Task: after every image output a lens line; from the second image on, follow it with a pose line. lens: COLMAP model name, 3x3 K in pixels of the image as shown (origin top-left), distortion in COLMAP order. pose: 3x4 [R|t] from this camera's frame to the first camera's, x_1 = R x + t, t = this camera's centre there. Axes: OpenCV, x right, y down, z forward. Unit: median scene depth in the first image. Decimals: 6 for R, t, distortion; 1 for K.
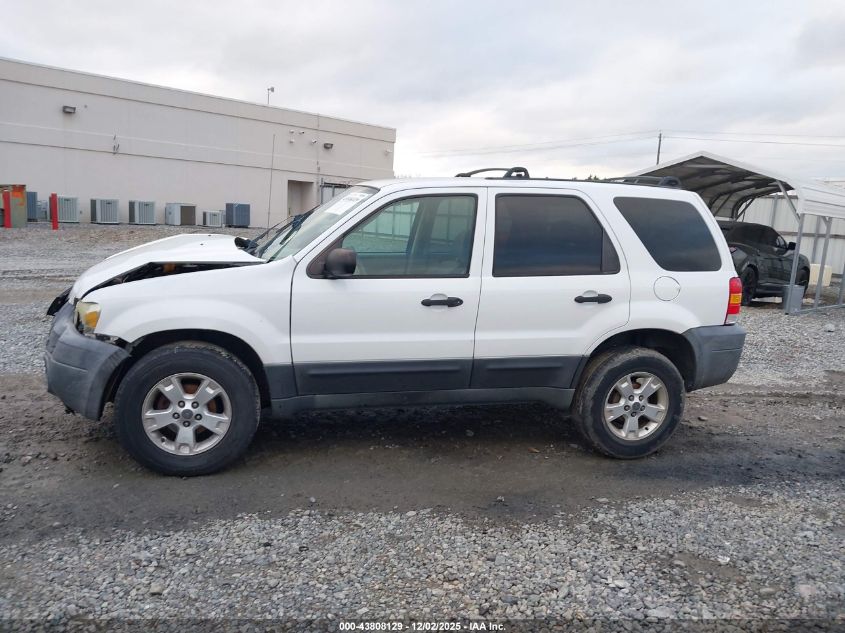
lens RADIAL K [[692.0, 0, 422.5], [0, 692.0, 316.5], [0, 0, 1]] dist [0.075045, -0.143268]
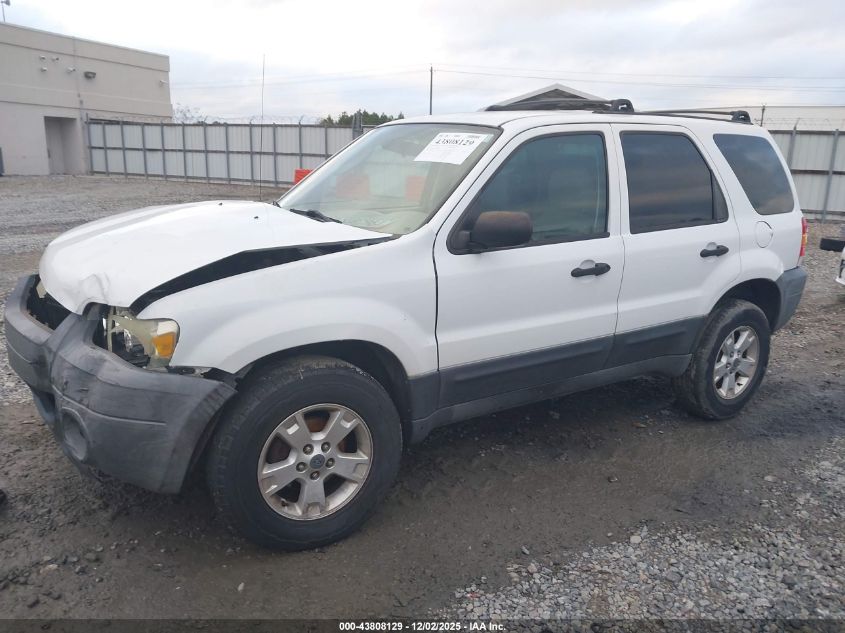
lens RADIAL K [[692.0, 0, 422.5], [0, 692.0, 316.5], [0, 0, 1]] dist [0.075045, -0.143268]
pose [[0.938869, -0.103756, 0.328267, -0.430308], [0.074200, 0.992080, 0.101353, -0.064446], [-0.336183, -0.070800, 0.939132, 0.302950]]
